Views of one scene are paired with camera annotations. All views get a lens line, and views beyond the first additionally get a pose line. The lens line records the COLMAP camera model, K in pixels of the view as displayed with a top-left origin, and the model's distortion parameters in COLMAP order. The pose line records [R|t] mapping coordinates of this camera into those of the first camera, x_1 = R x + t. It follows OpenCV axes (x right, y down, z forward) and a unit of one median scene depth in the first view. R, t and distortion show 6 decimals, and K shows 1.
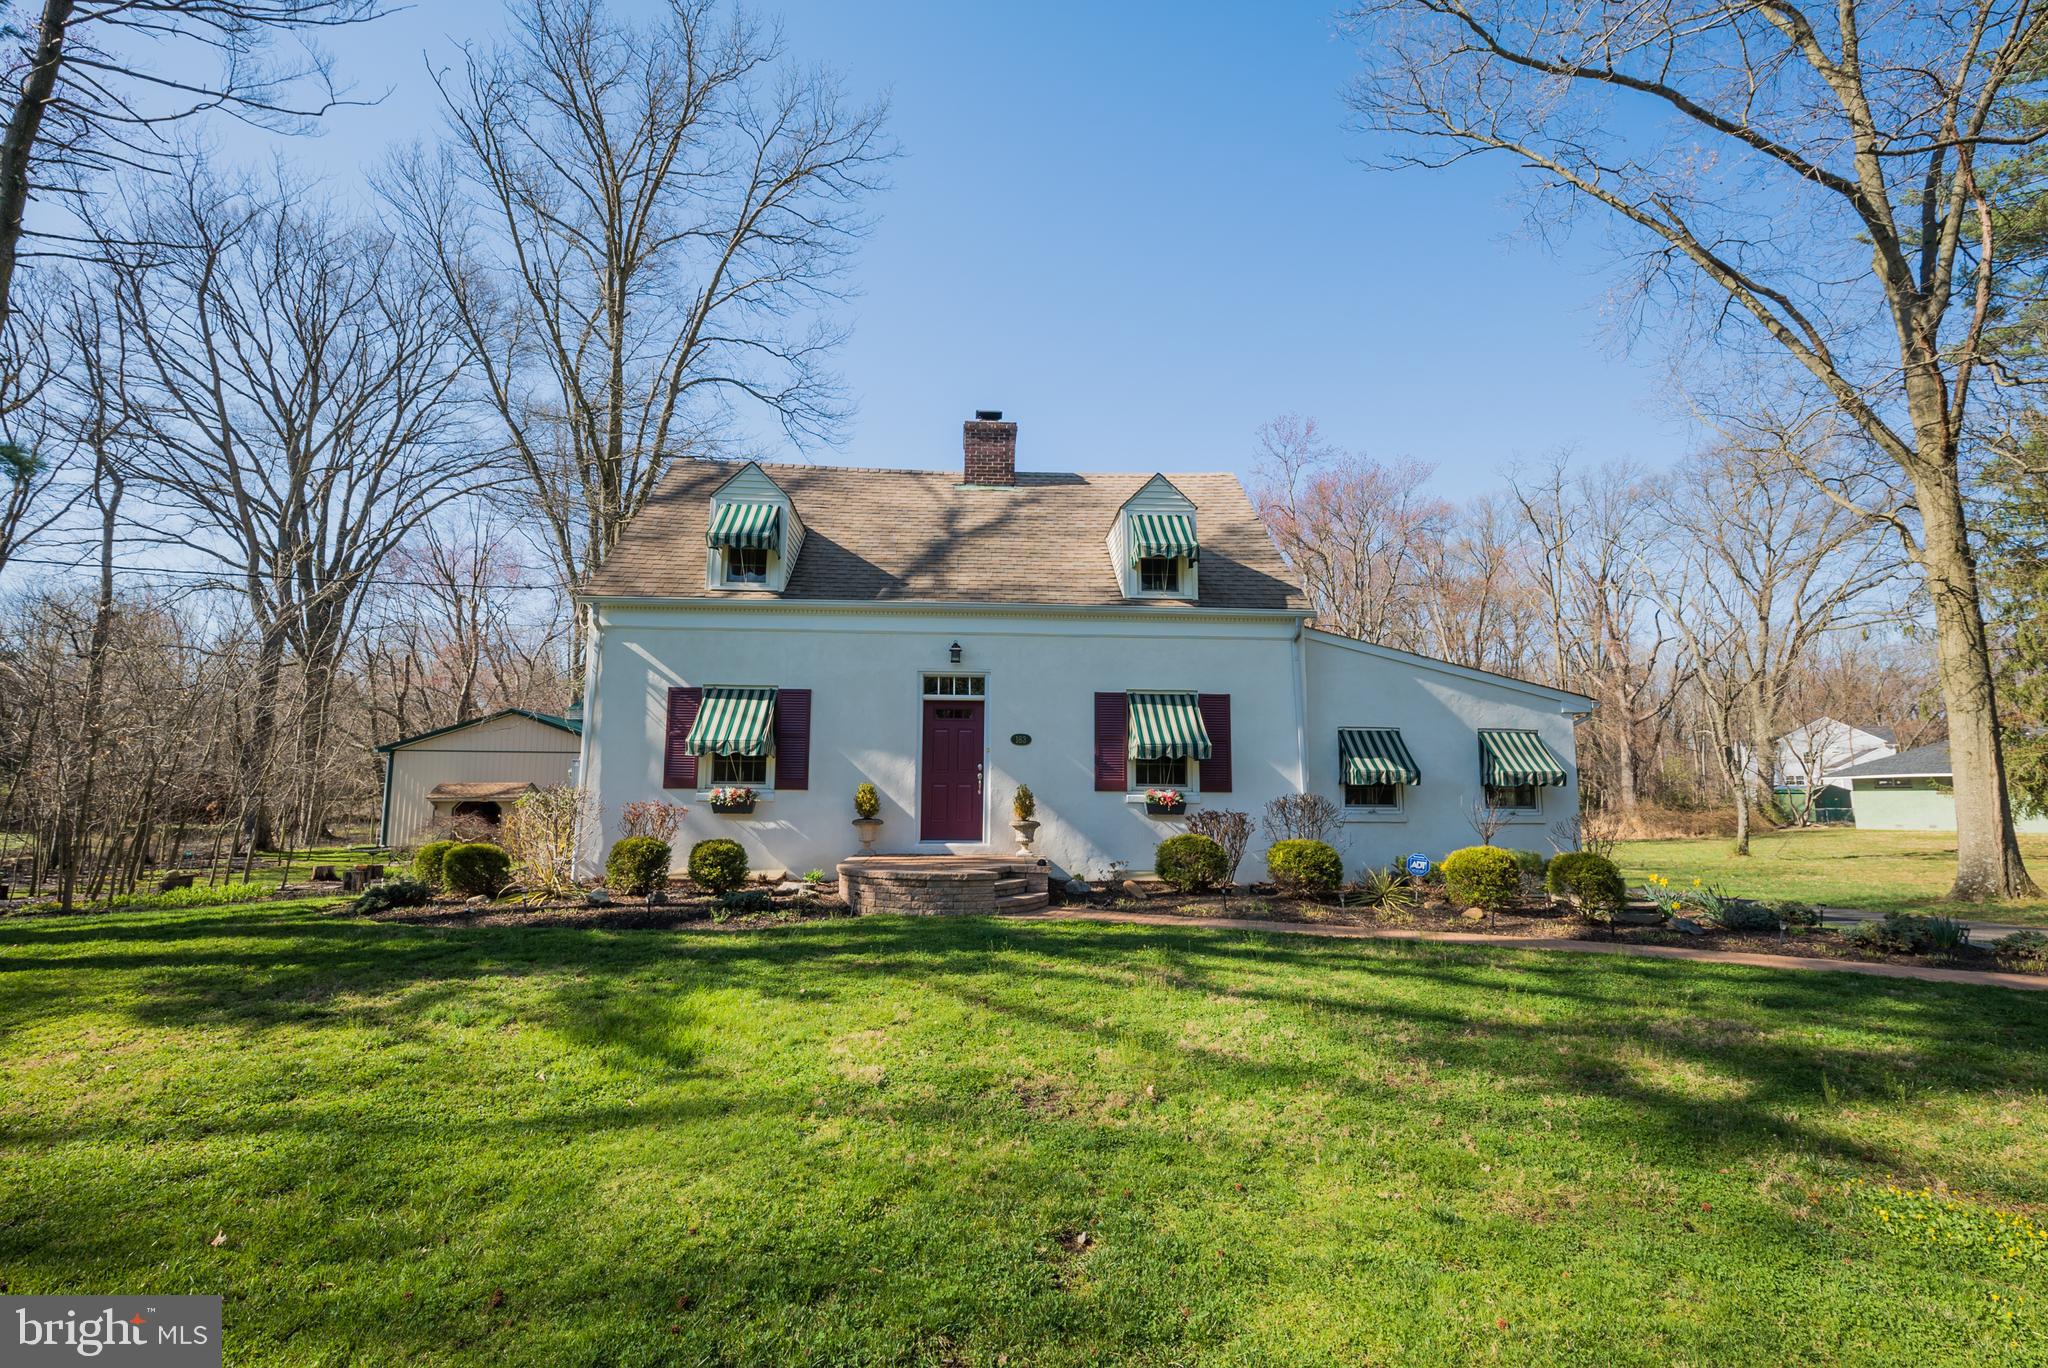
lens RADIAL K [[922.1, 0, 1019.0], [0, 922.1, 687.2], [0, 0, 1]] dist [-0.001239, -0.000412]
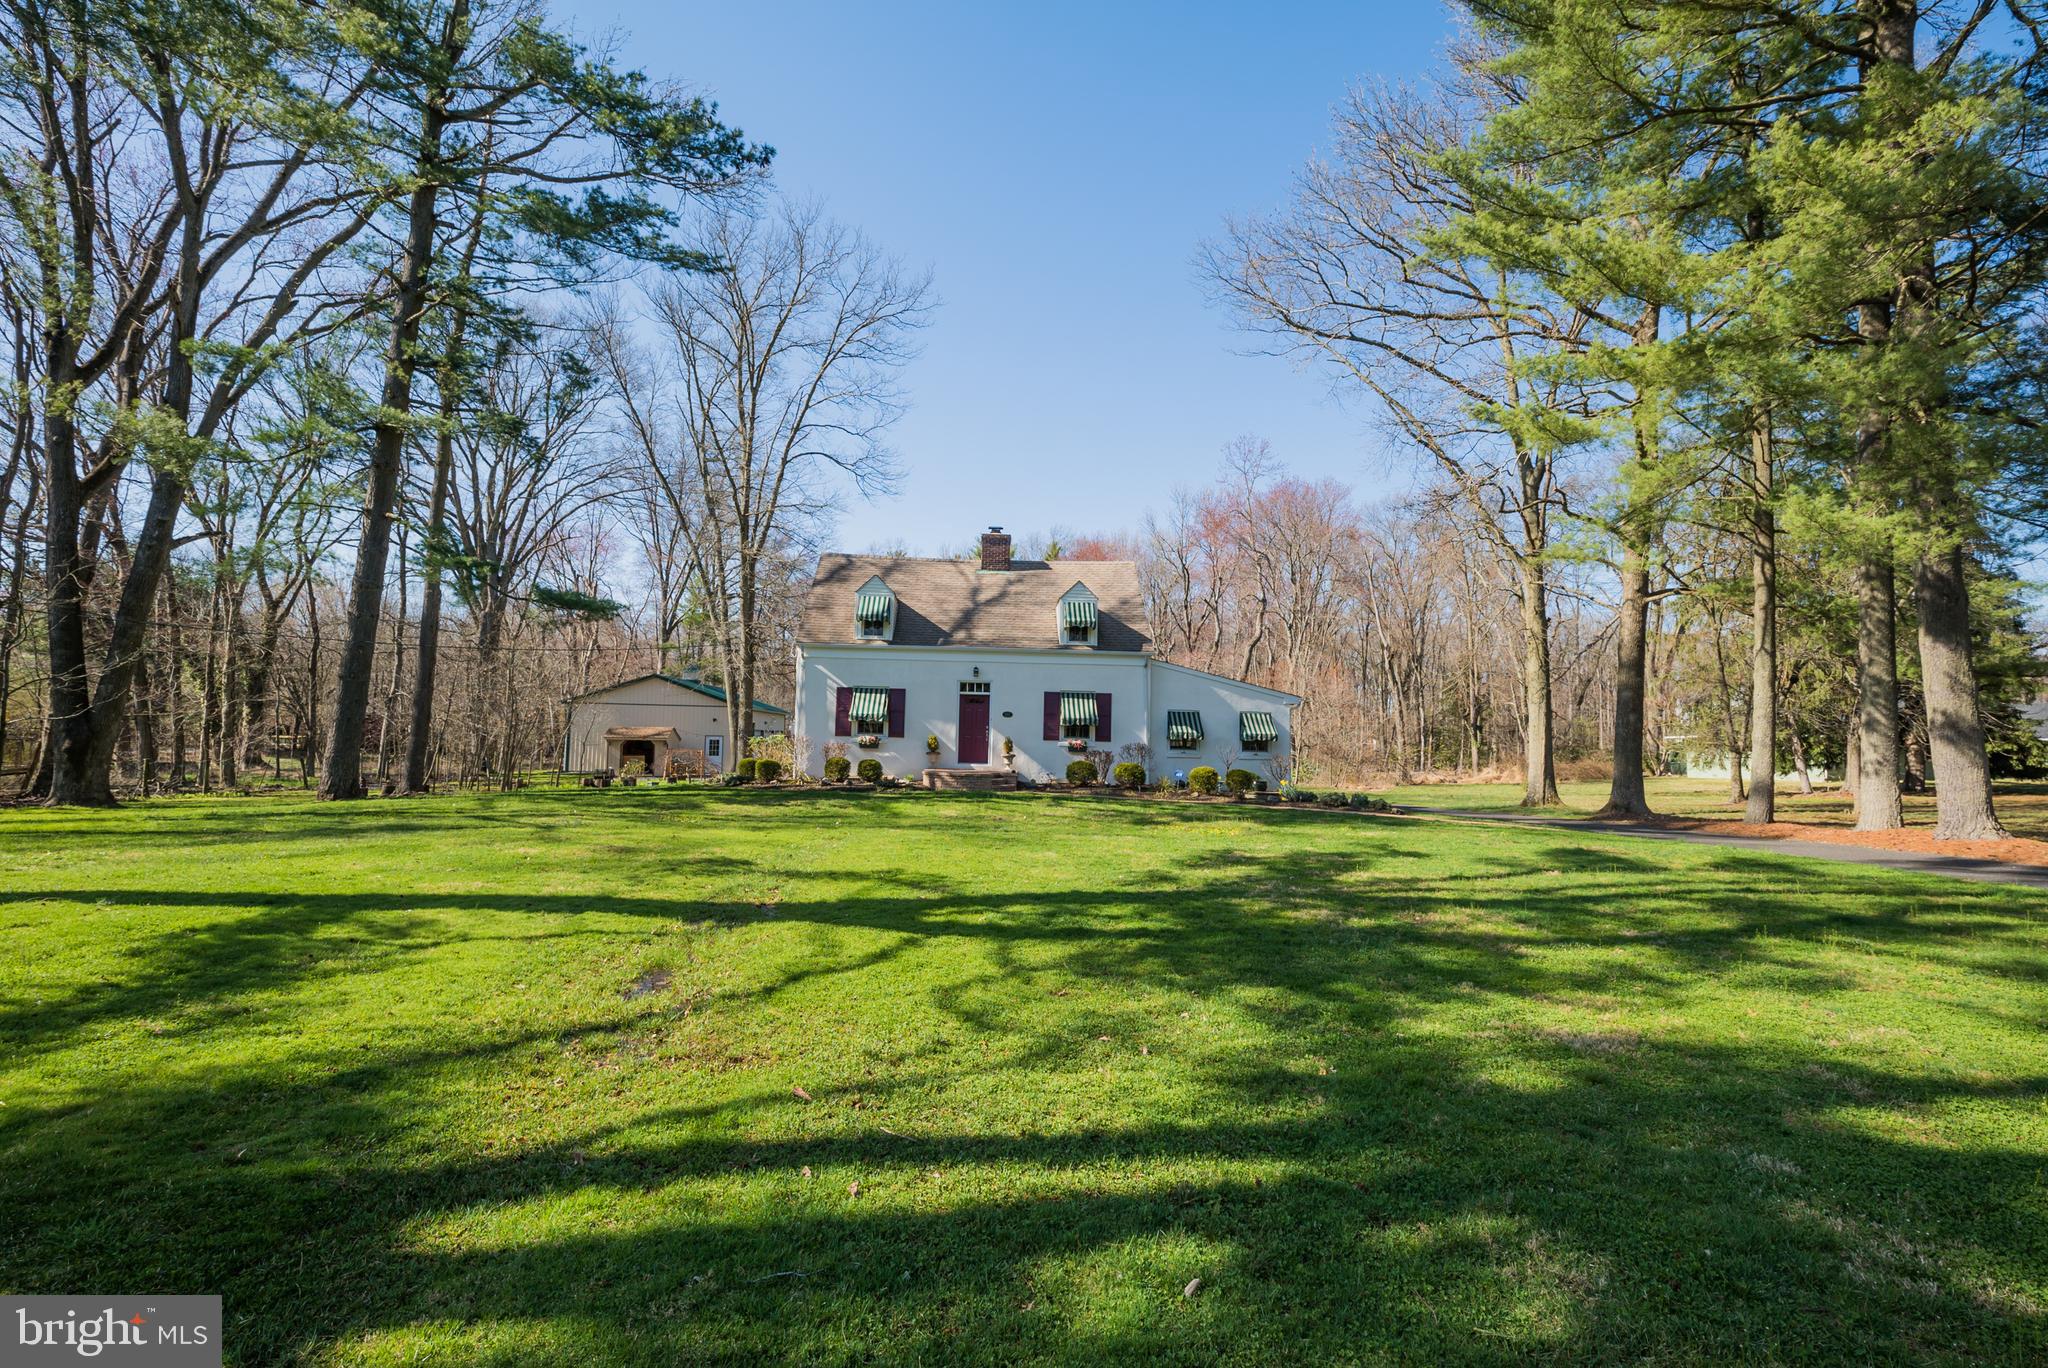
lens RADIAL K [[922.1, 0, 1024.4], [0, 922.1, 680.3], [0, 0, 1]] dist [-0.001239, -0.000412]
pose [[0.999831, 0.014151, -0.011720, 0.061605], [-0.013538, 0.998617, 0.050802, -0.122056], [0.012423, -0.050635, 0.998640, -1.025363]]
